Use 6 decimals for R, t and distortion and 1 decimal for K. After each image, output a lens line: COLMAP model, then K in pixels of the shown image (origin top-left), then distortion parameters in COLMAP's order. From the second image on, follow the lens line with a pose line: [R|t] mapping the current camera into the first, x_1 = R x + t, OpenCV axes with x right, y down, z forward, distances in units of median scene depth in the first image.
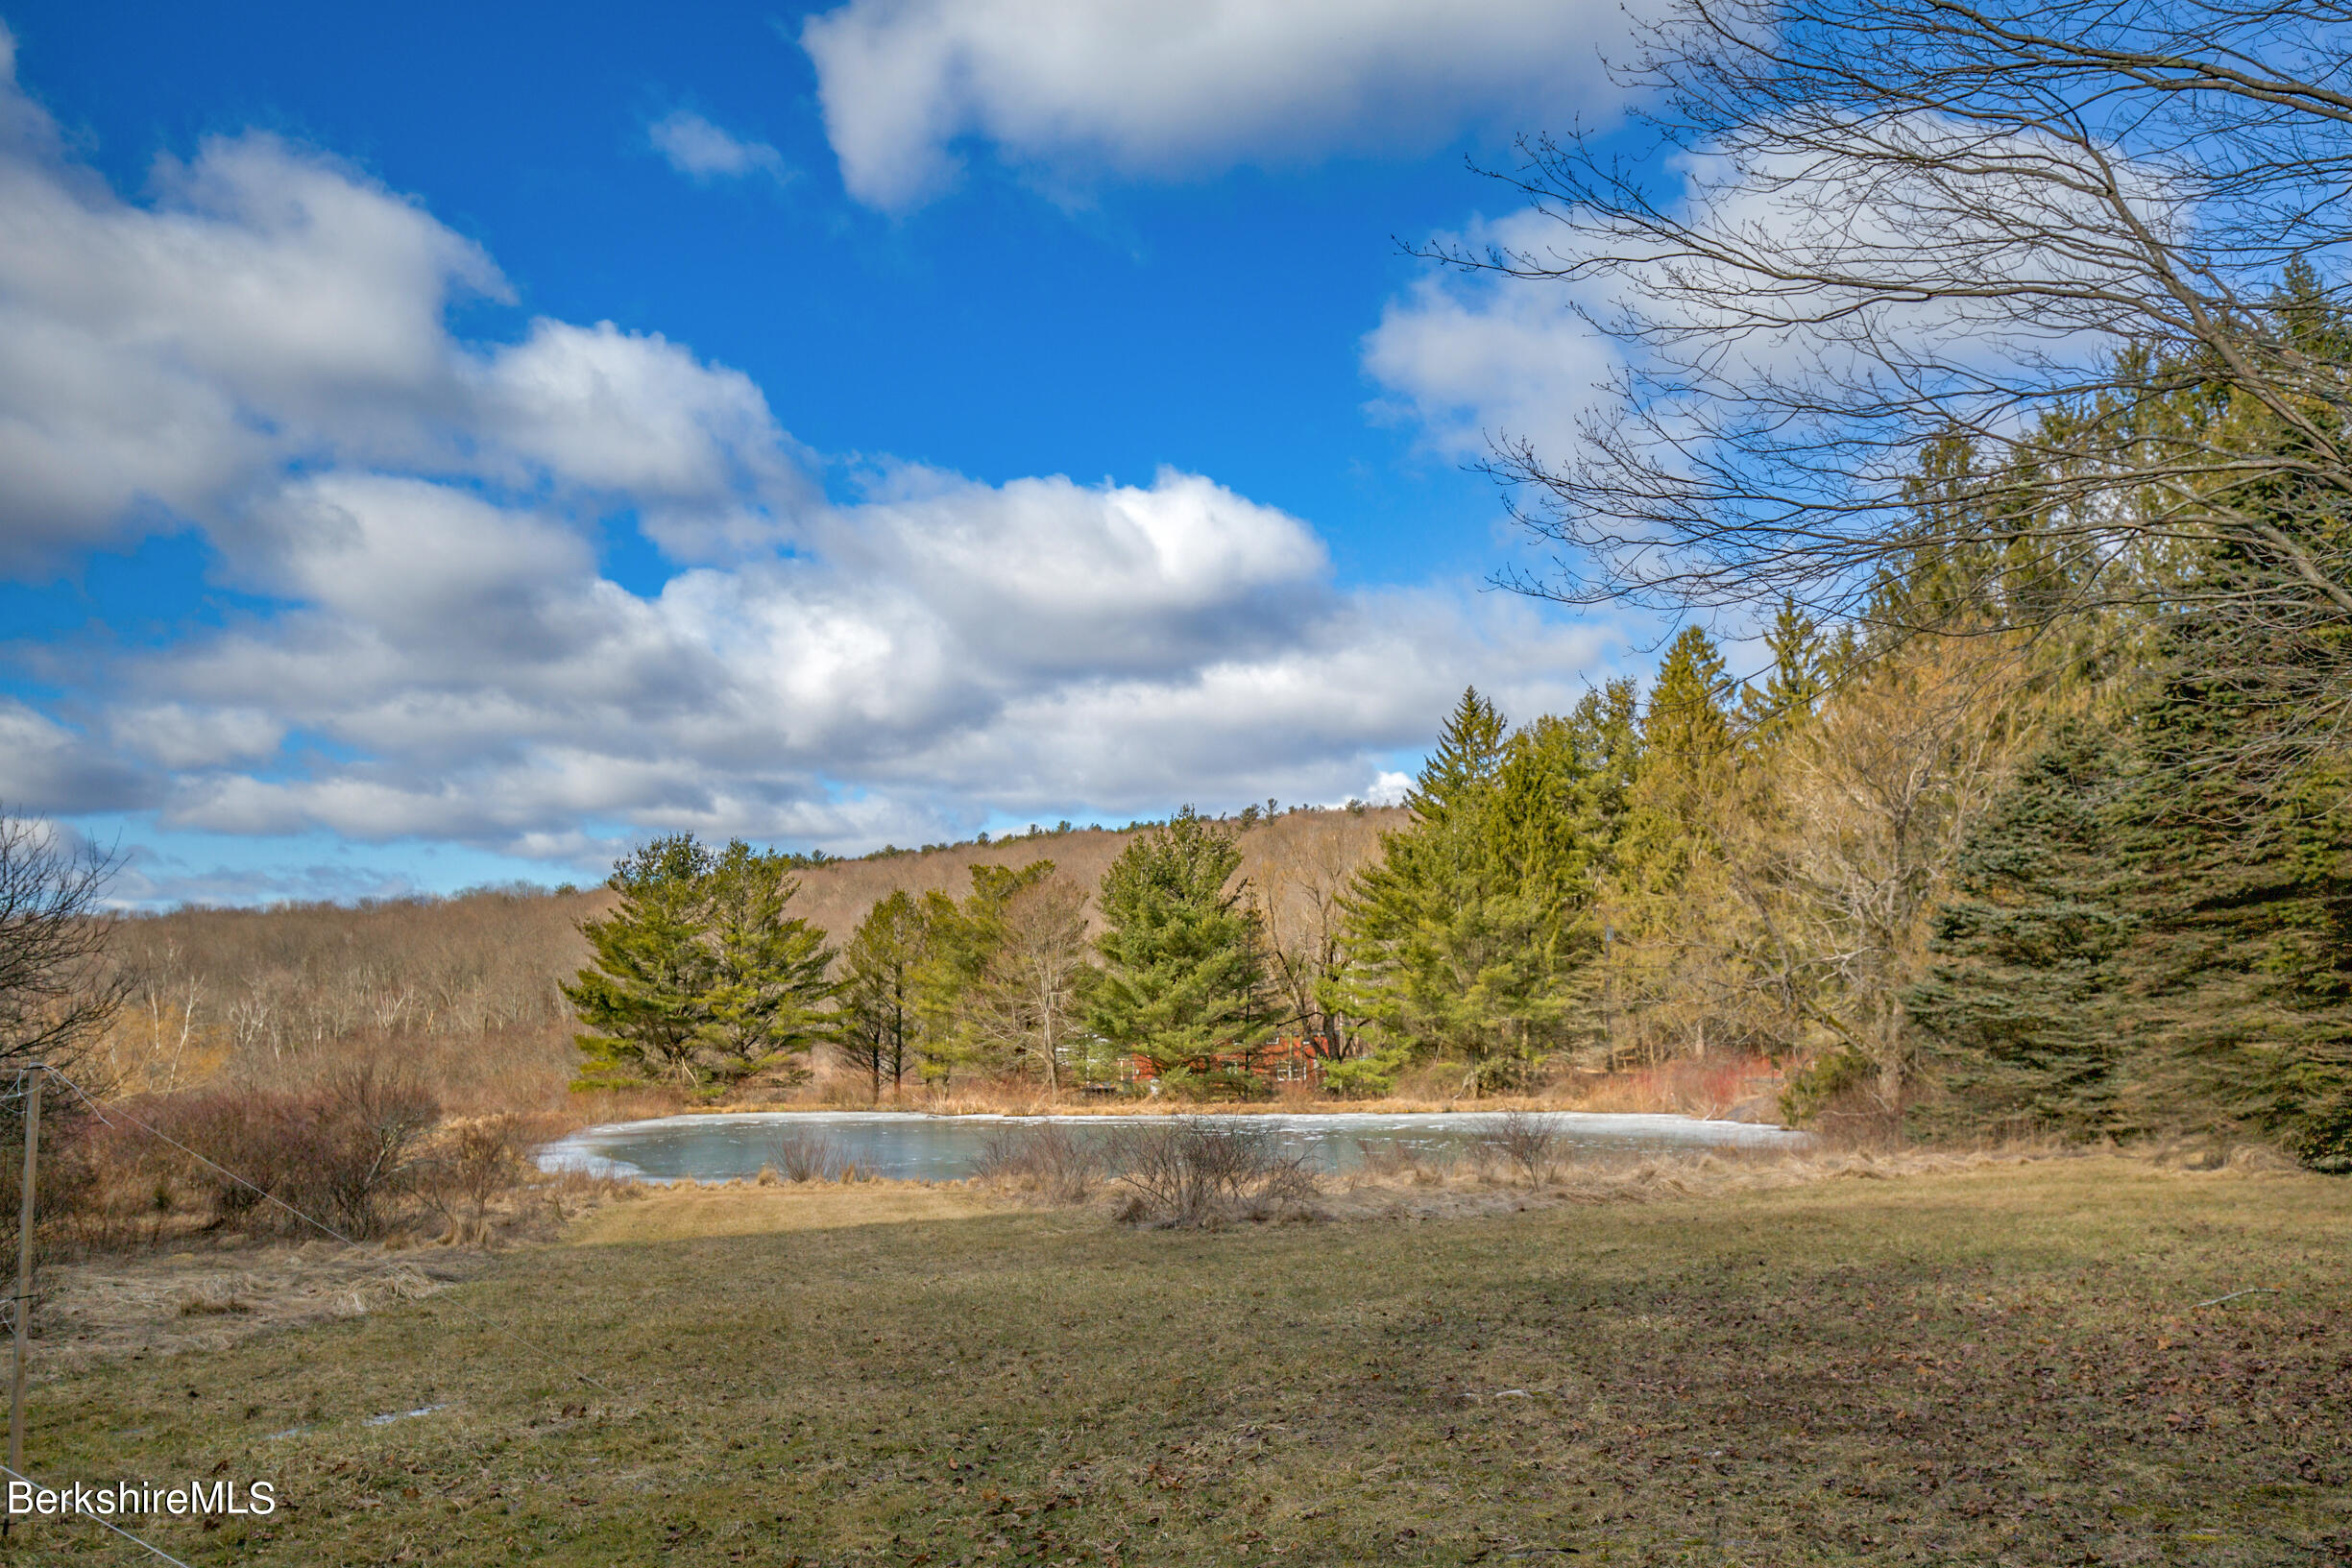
lens RADIAL K [[2310.3, 0, 1174.7], [0, 2310.3, 852.1], [0, 0, 1]] dist [0.039601, 0.003408]
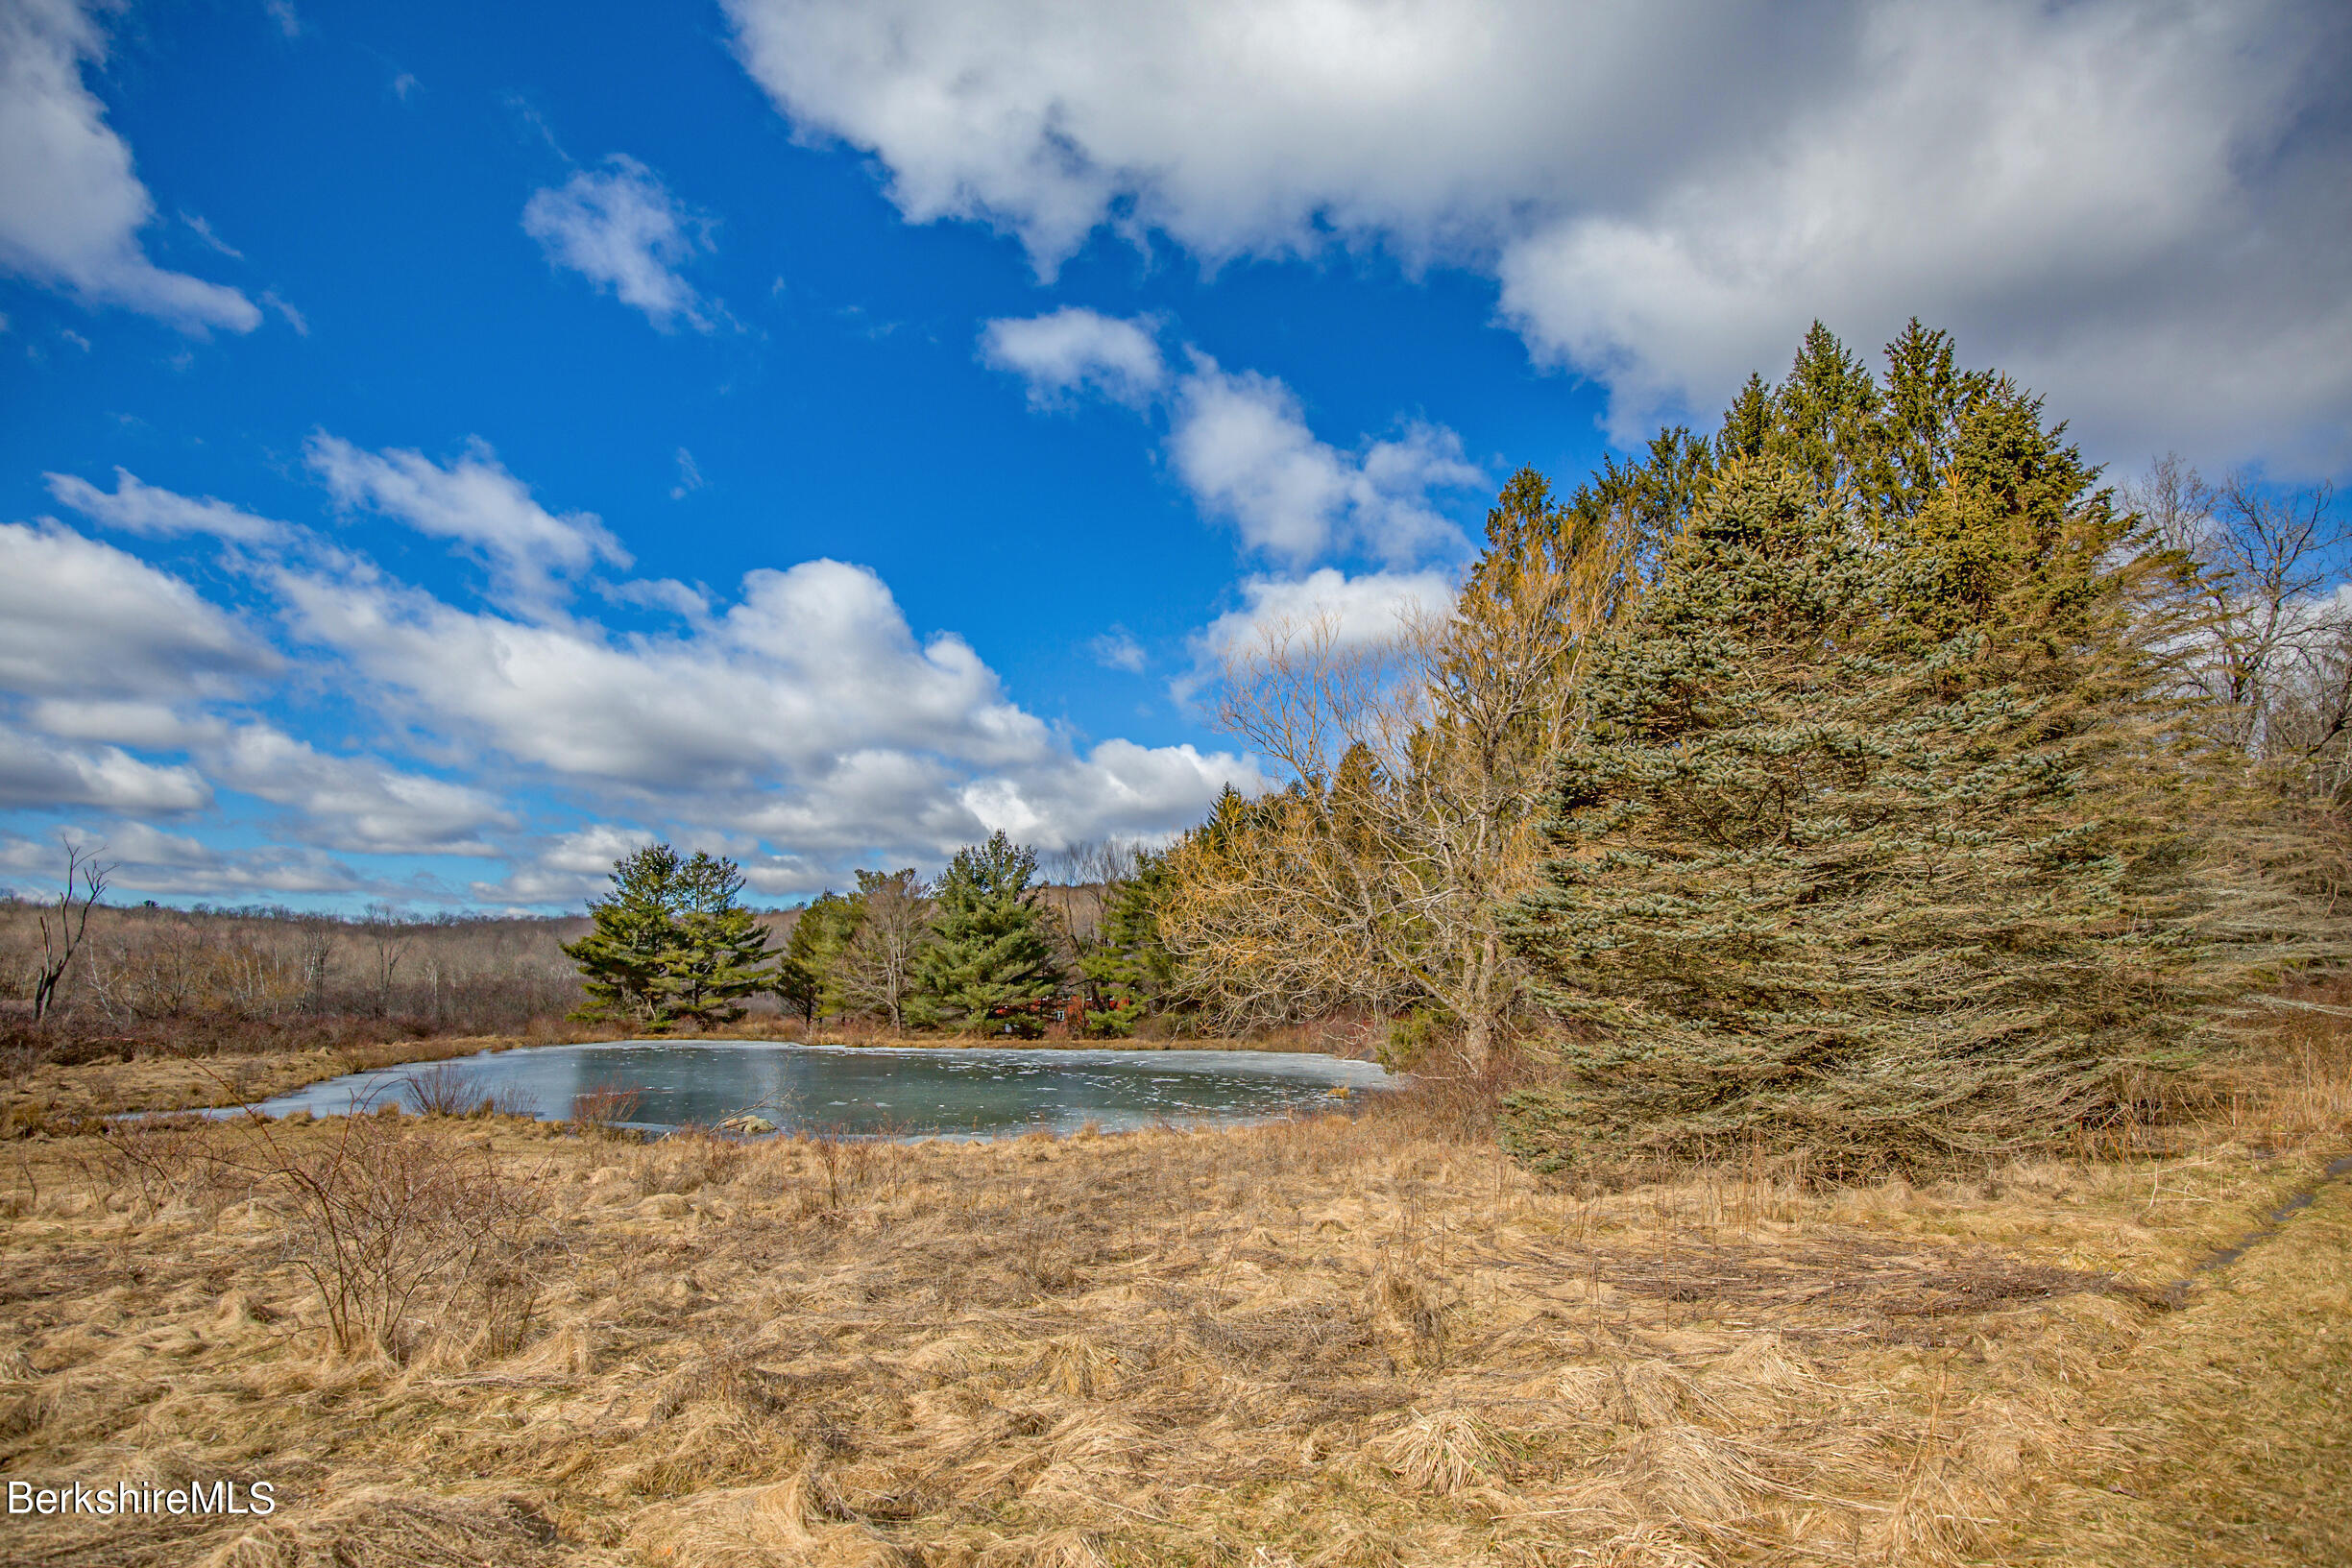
lens RADIAL K [[1129.0, 0, 1231.8], [0, 1129.0, 772.3], [0, 0, 1]] dist [-0.046061, 0.012801]
pose [[0.996157, 0.033894, 0.080761, 0.091090], [-0.023930, 0.992327, -0.121300, 0.026725], [-0.084253, 0.118902, 0.989325, 0.295347]]
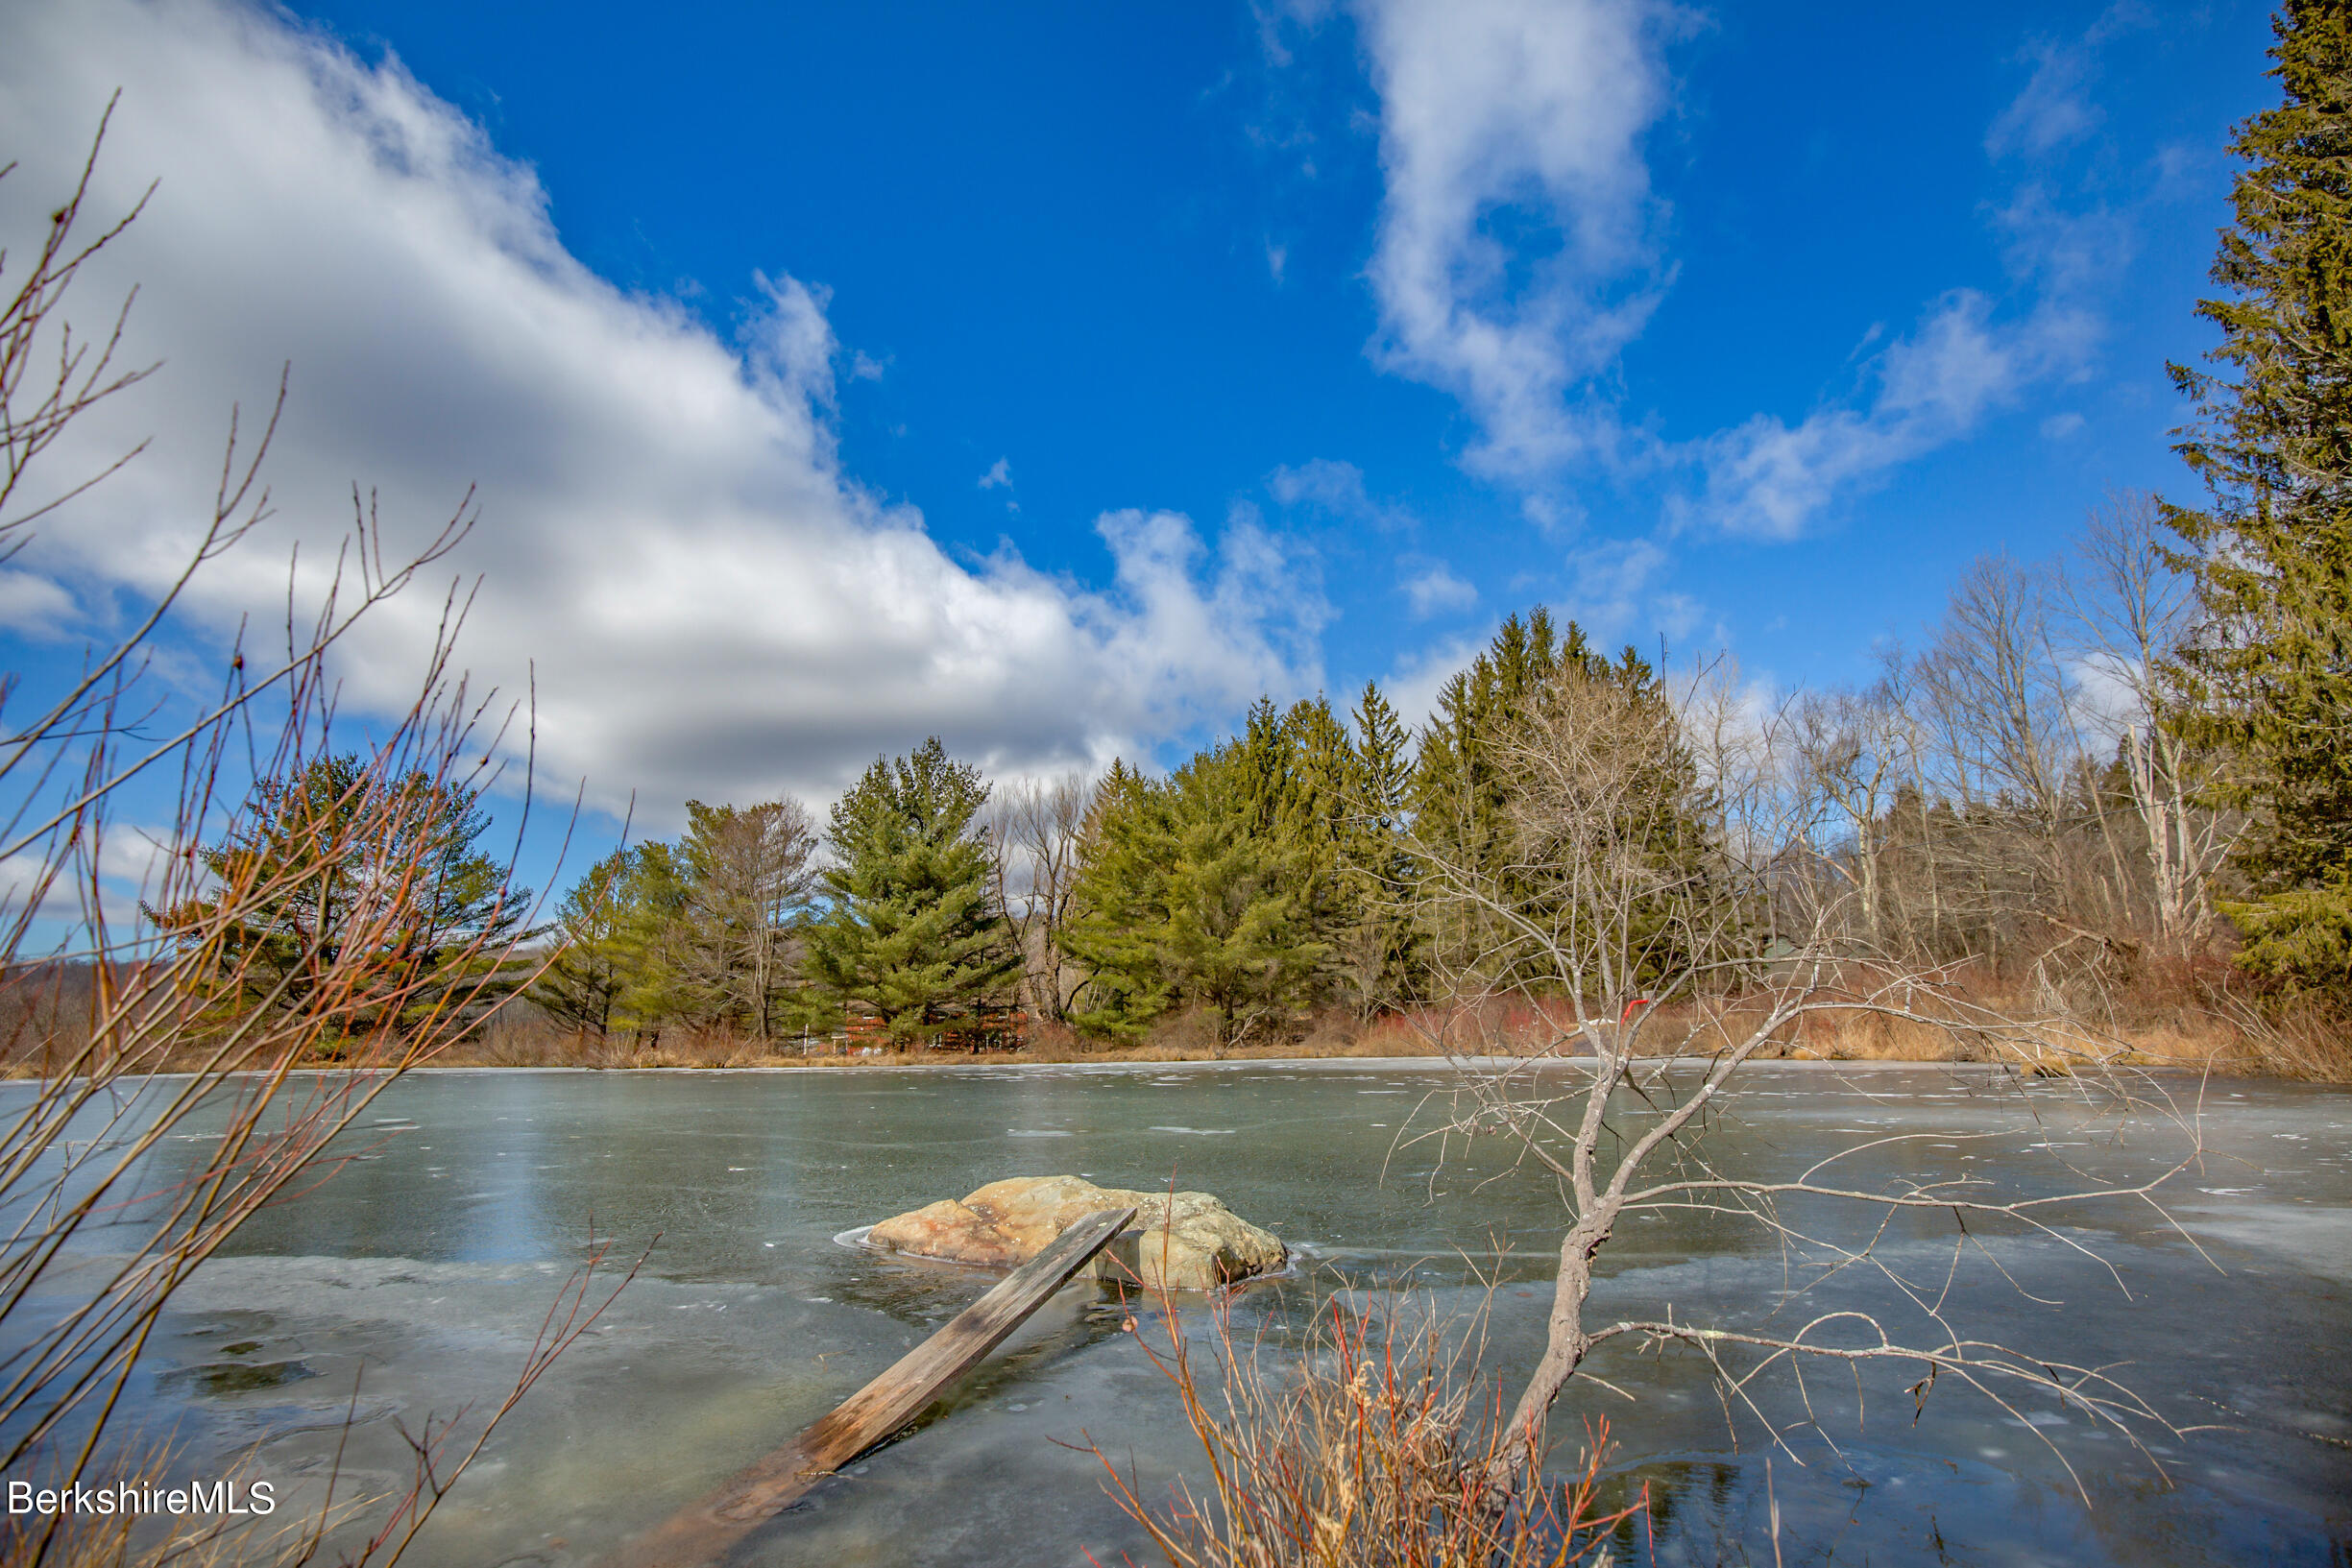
lens RADIAL K [[1084.8, 0, 1176.0], [0, 1084.8, 784.0], [0, 0, 1]] dist [-0.012170, 0.001484]
pose [[0.959754, 0.064221, 0.273402, -0.019779], [-0.016771, 0.984872, -0.172470, 0.074947], [-0.280342, 0.160943, 0.946311, 0.558938]]
